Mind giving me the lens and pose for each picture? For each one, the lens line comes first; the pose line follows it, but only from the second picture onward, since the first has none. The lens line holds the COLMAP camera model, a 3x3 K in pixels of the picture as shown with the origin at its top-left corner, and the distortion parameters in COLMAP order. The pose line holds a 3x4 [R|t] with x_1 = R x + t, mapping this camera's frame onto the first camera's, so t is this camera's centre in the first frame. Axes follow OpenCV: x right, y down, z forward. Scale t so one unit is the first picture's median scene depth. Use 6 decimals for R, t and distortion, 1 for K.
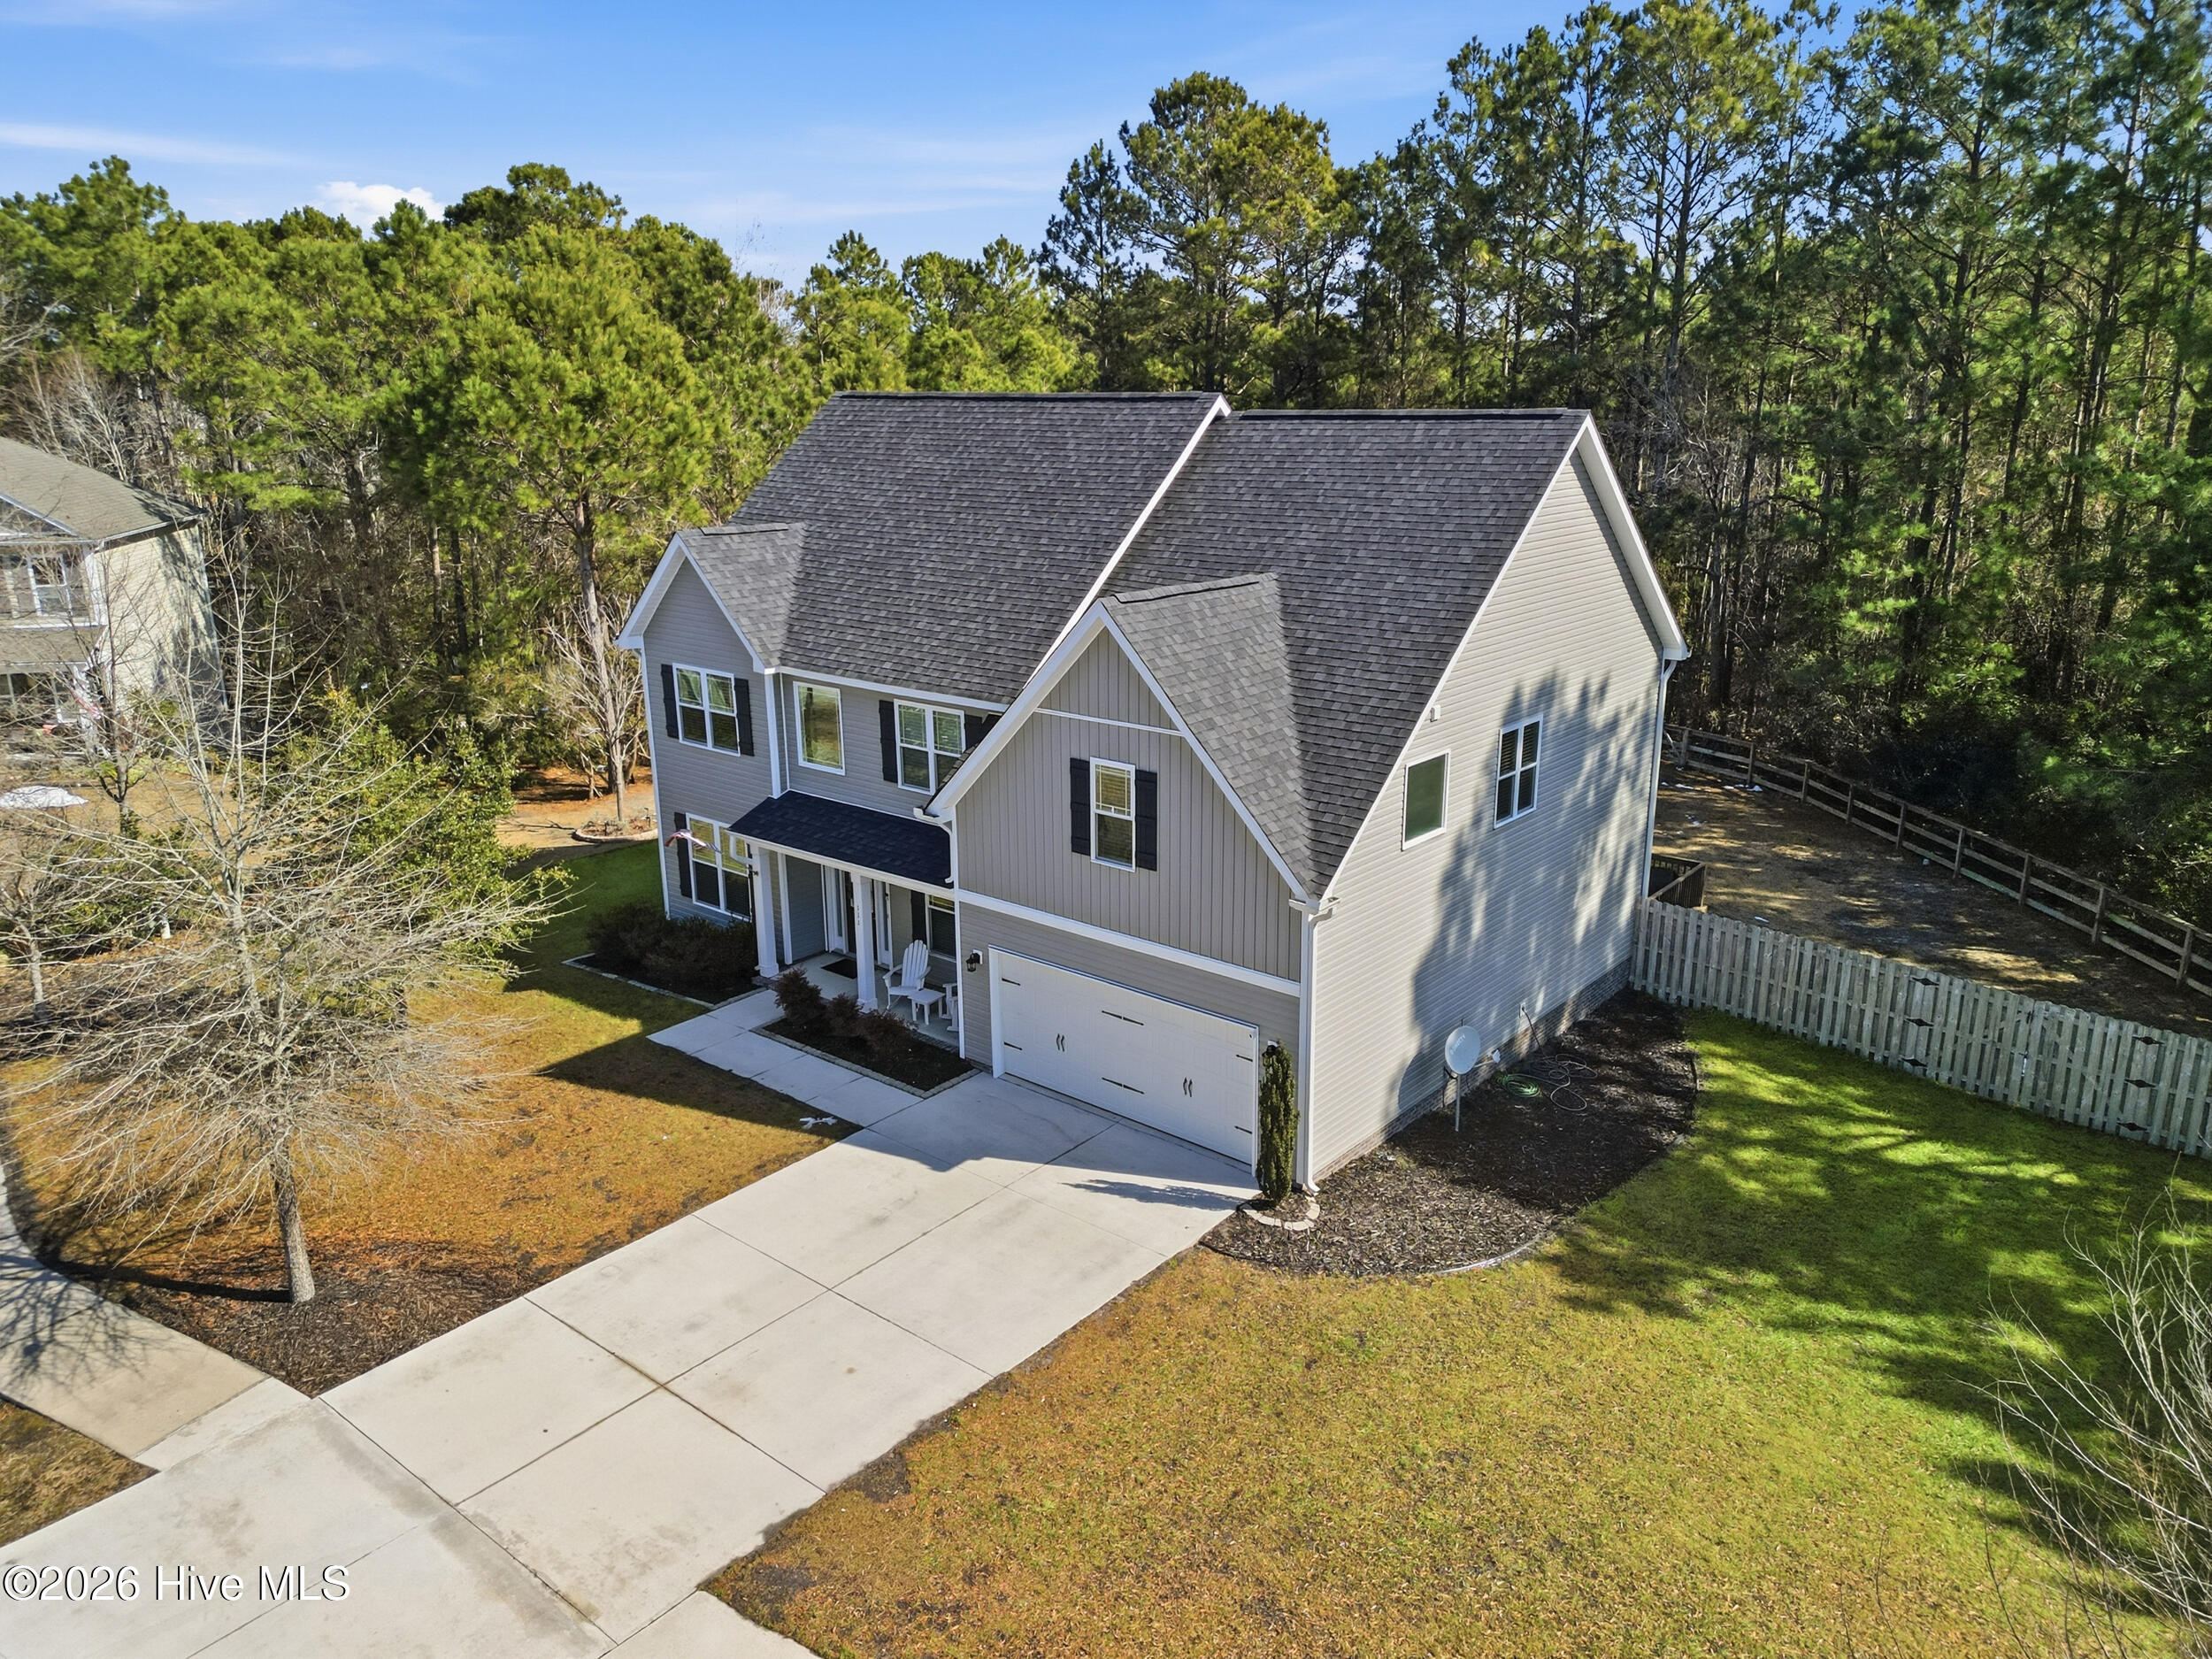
lens RADIAL K [[1549.8, 0, 1105.2], [0, 1549.8, 813.9], [0, 0, 1]] dist [0.082116, -0.074904]
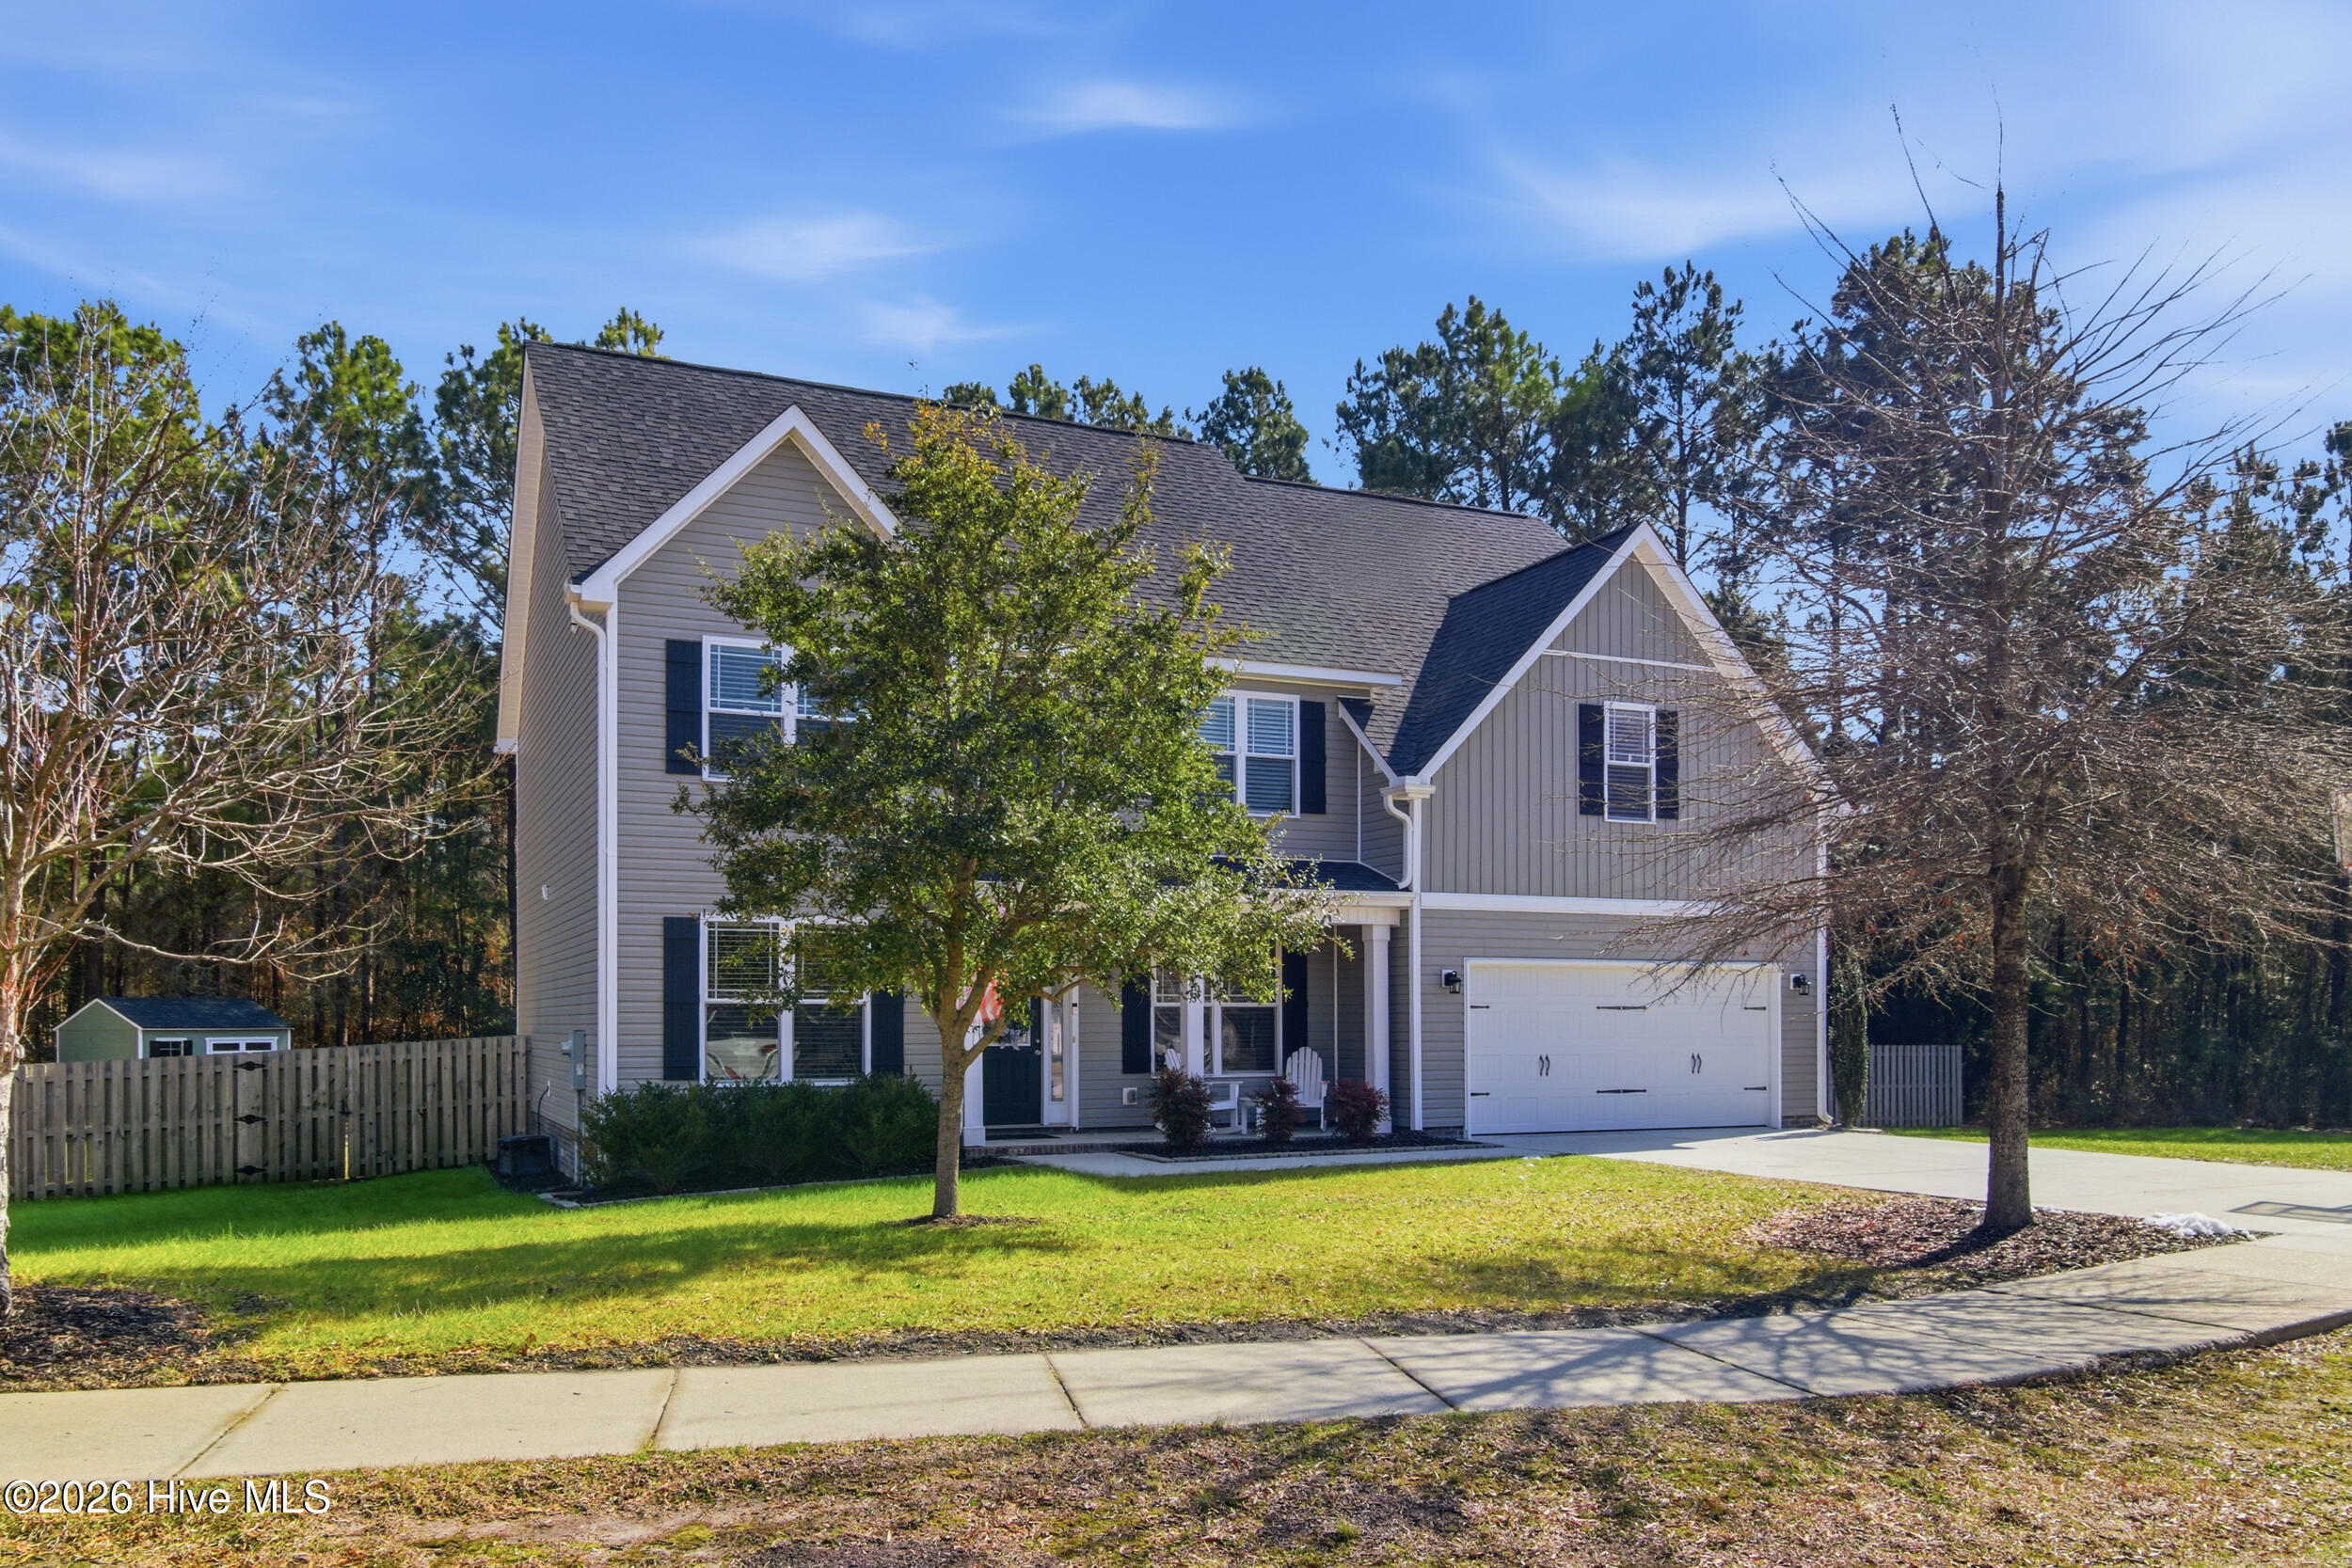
lens RADIAL K [[1755.0, 0, 1161.8], [0, 1755.0, 1014.7], [0, 0, 1]] dist [-0.003000, 0.005598]
pose [[0.426299, 0.009115, 0.904536, -0.972779], [0.238842, 0.963330, -0.122271, 0.189300], [-0.872481, 0.268165, 0.408490, 0.797473]]
